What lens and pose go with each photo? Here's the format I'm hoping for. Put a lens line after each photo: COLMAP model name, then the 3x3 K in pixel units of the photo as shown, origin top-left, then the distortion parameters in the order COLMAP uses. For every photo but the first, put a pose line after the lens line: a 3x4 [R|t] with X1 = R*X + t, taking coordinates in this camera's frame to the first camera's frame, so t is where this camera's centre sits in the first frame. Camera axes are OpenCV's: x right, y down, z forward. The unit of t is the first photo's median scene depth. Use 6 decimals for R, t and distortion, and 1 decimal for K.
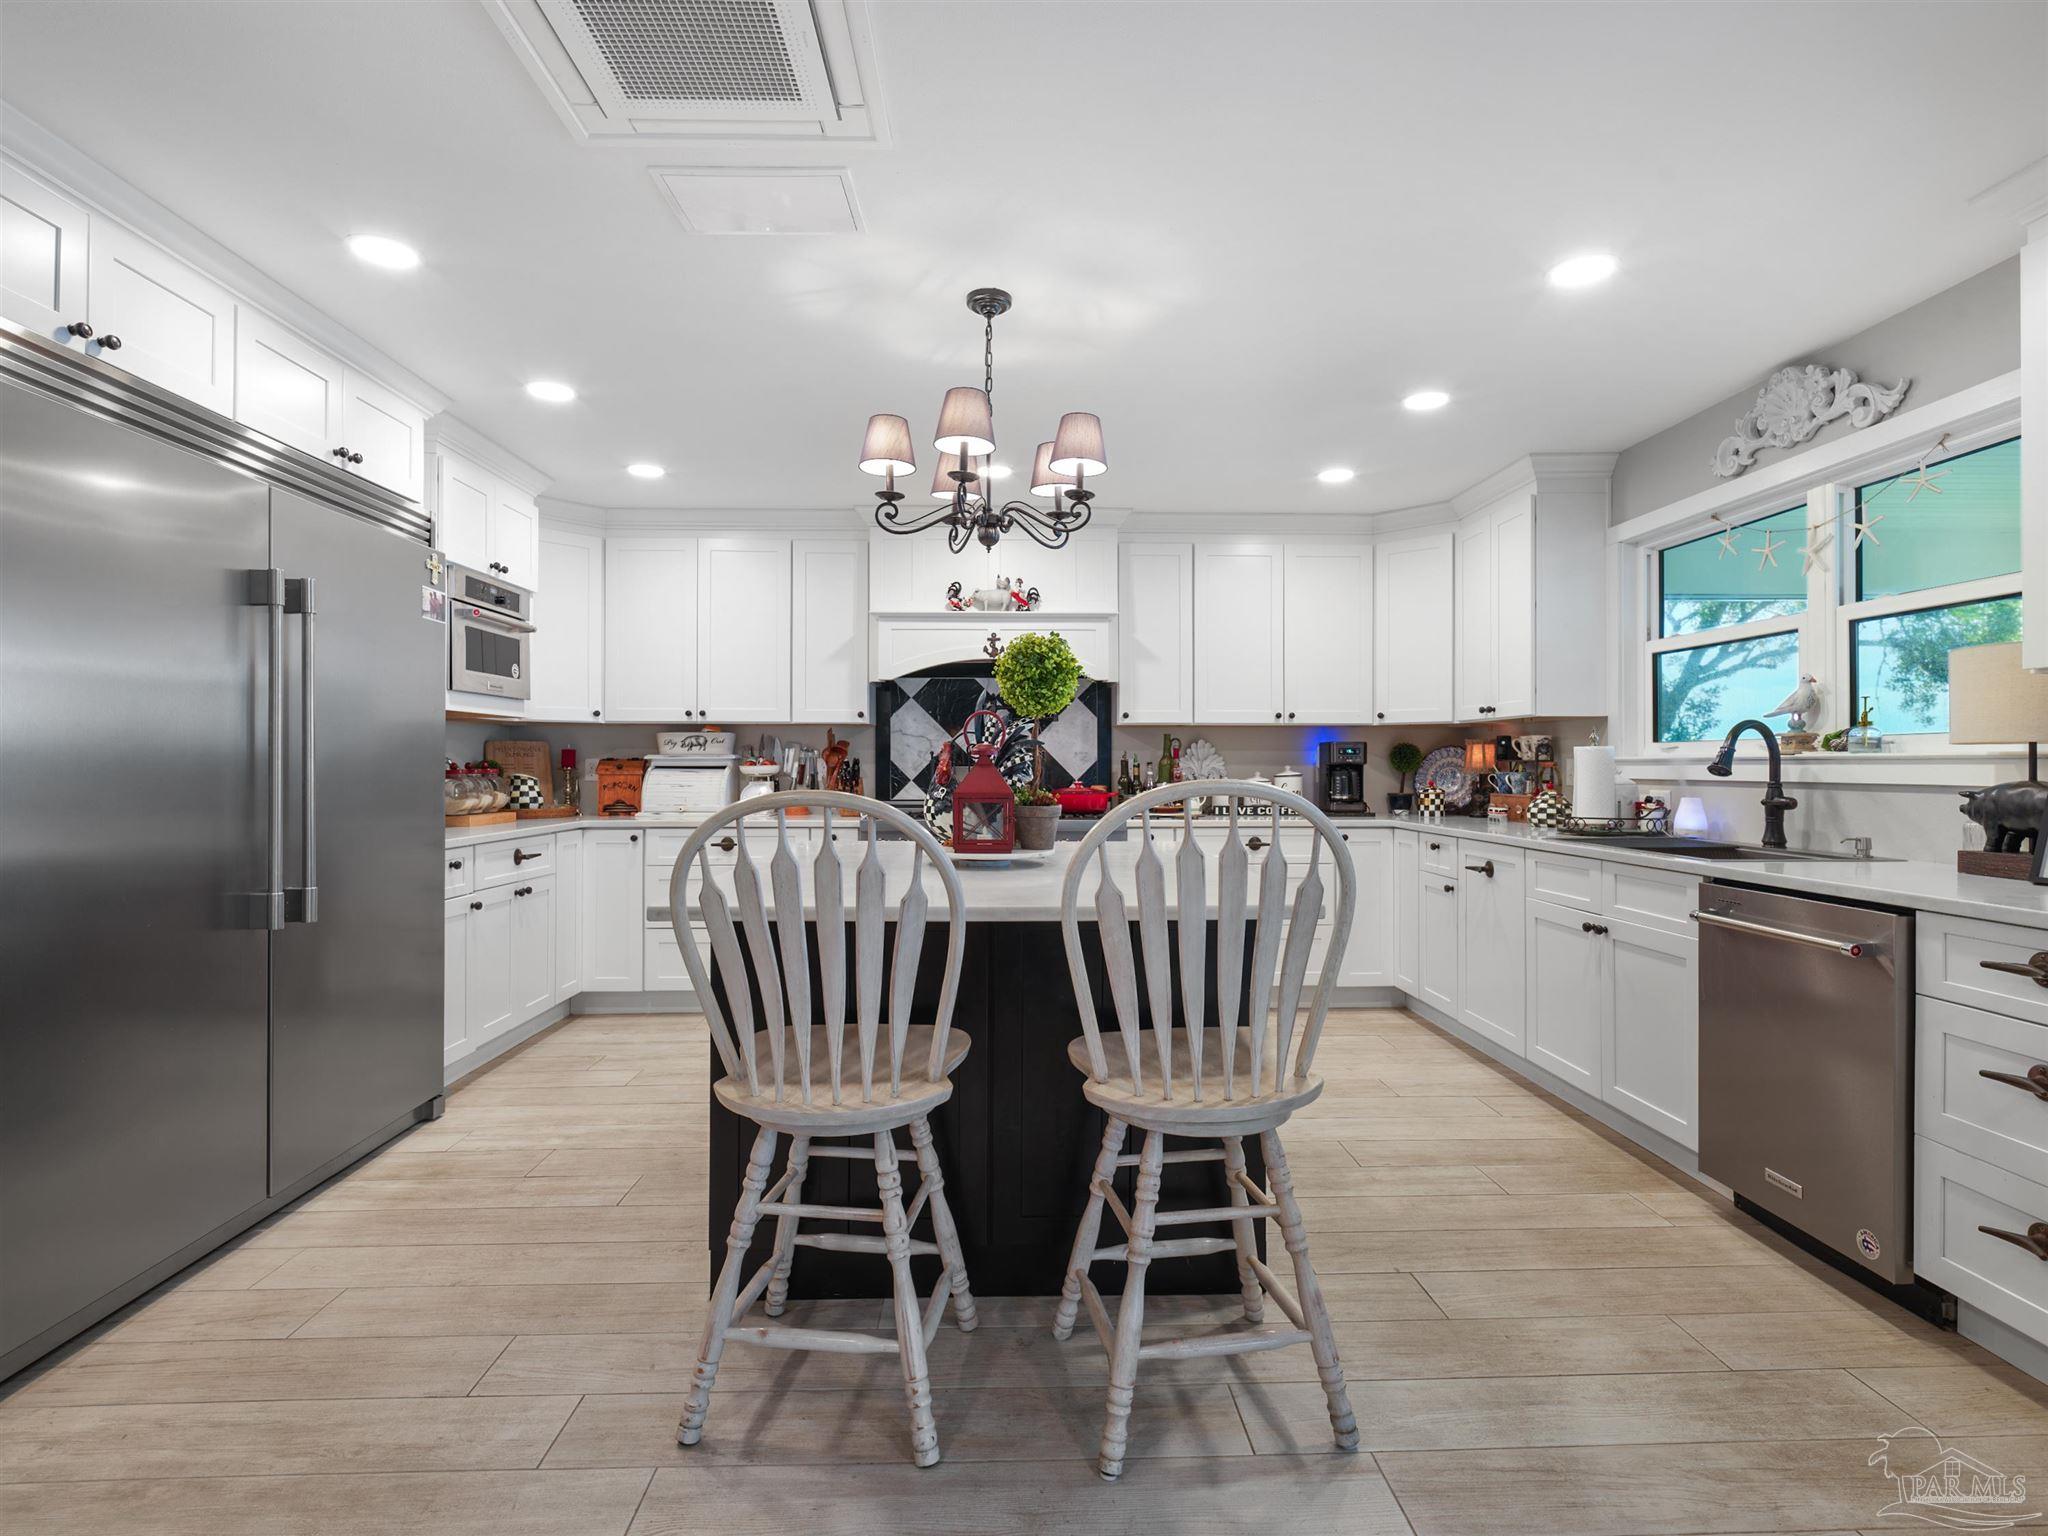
lens RADIAL K [[1012.1, 0, 1024.4], [0, 1012.1, 758.4], [0, 0, 1]] dist [0.000230, -0.000114]
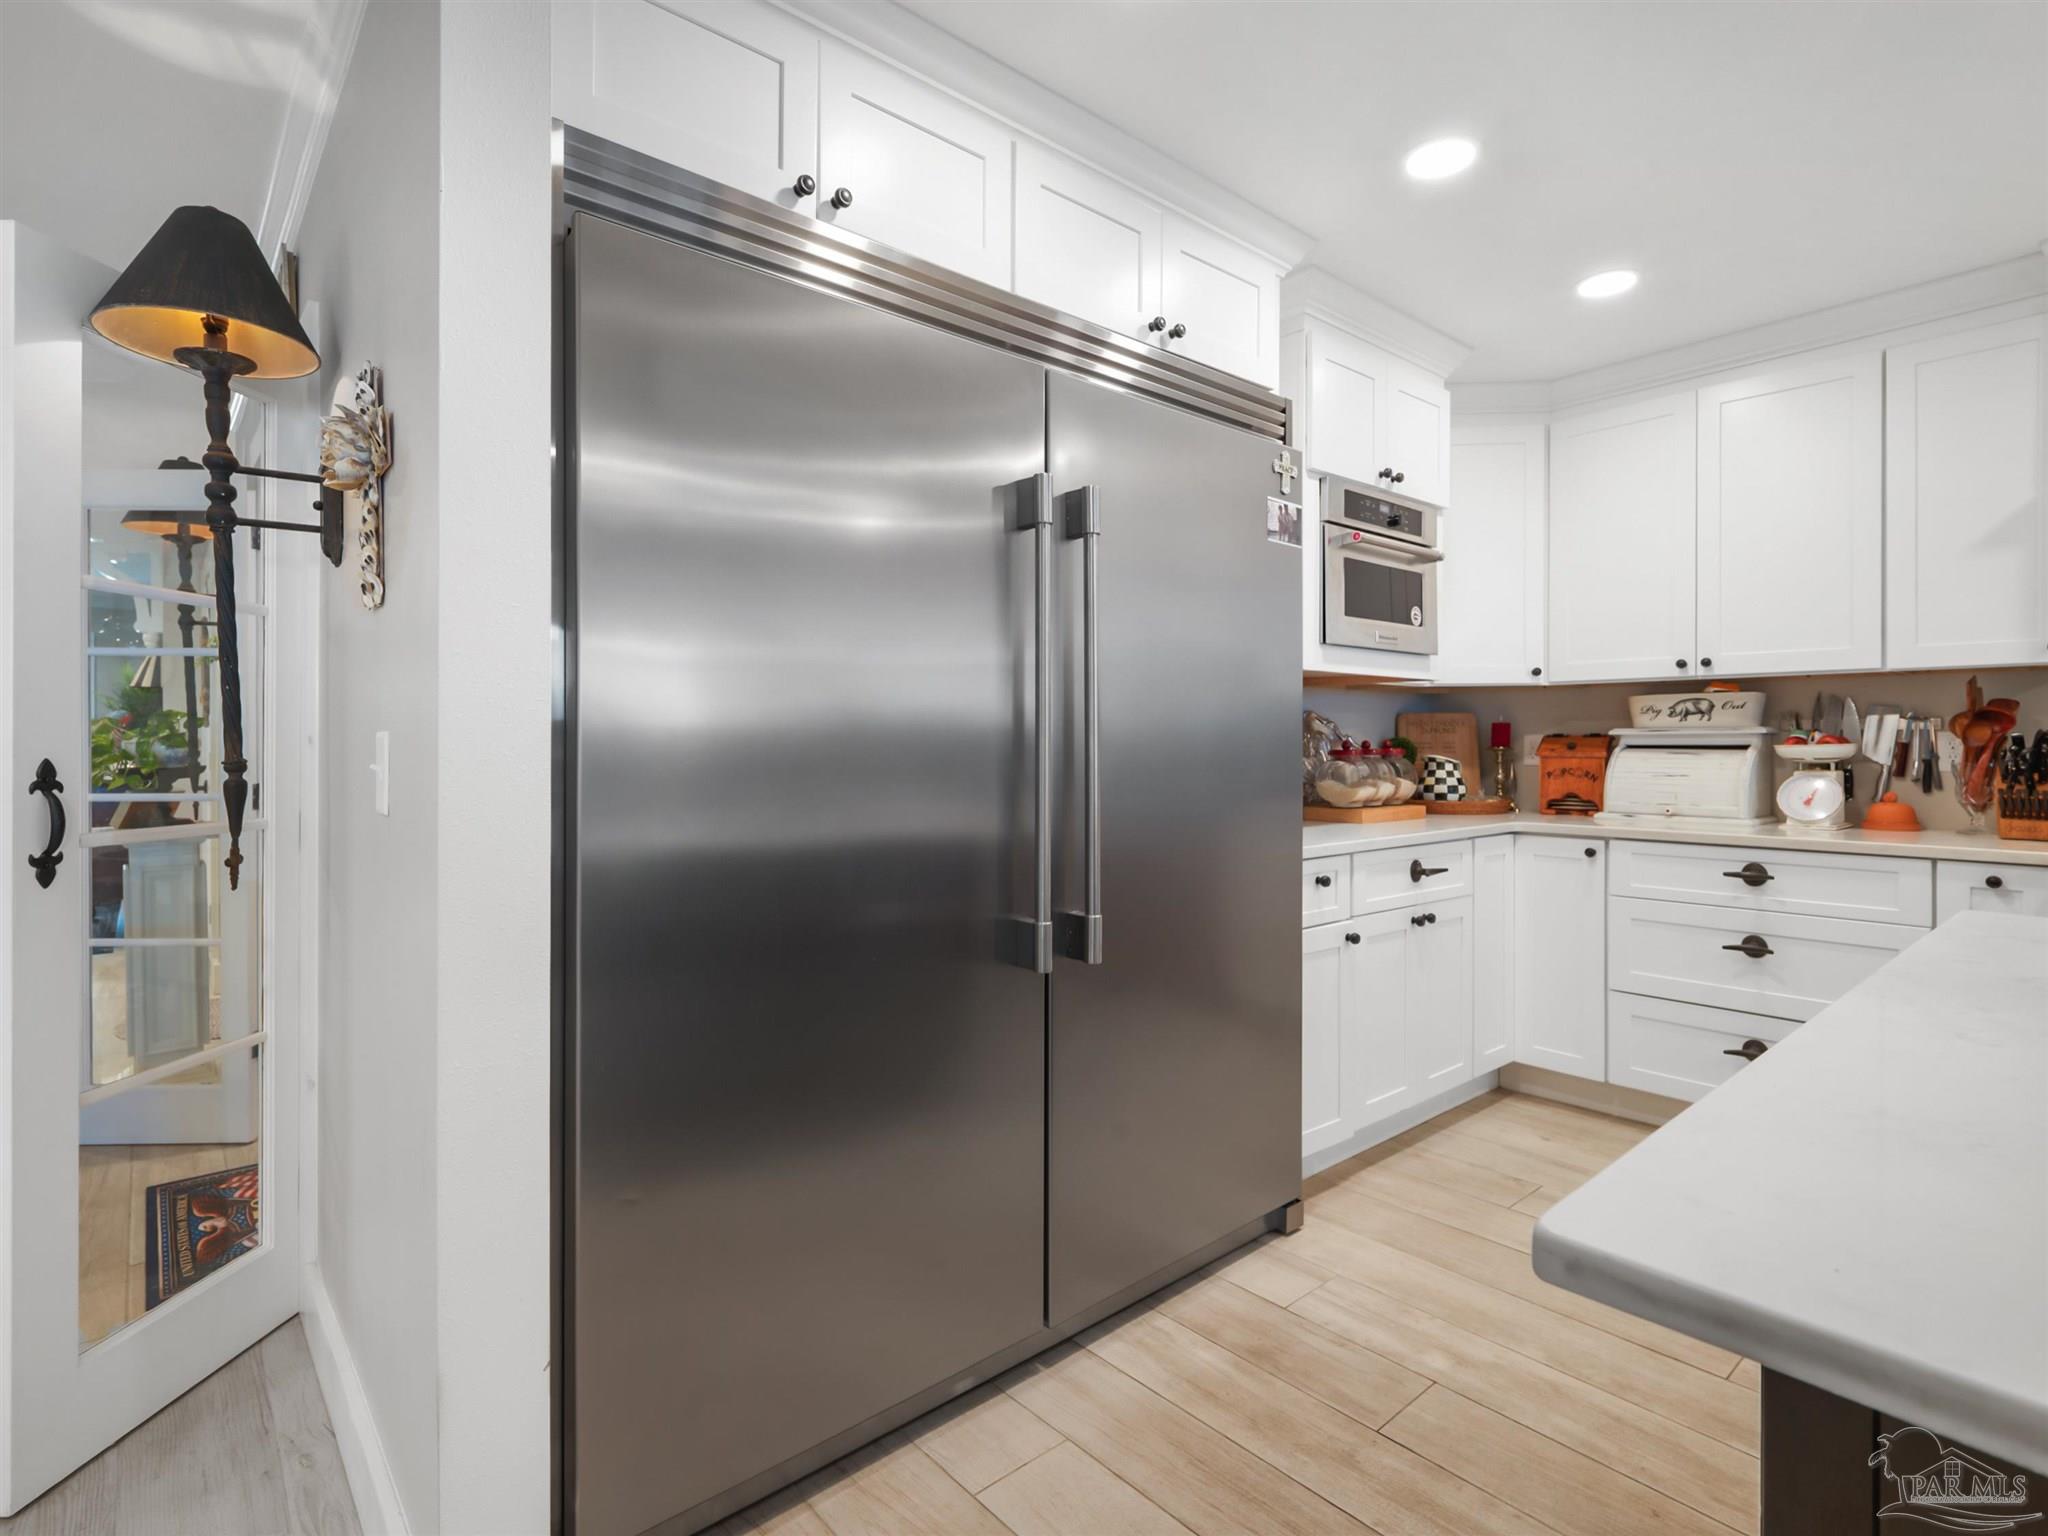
lens RADIAL K [[1024.4, 0, 1021.5], [0, 1024.4, 747.8], [0, 0, 1]] dist [0.000079, -0.000857]
pose [[0.629399, 0.003224, -0.777076, -0.109262], [0.005858, 0.999943, 0.008894, 0.001091], [0.777060, -0.010149, 0.629344, 0.320976]]
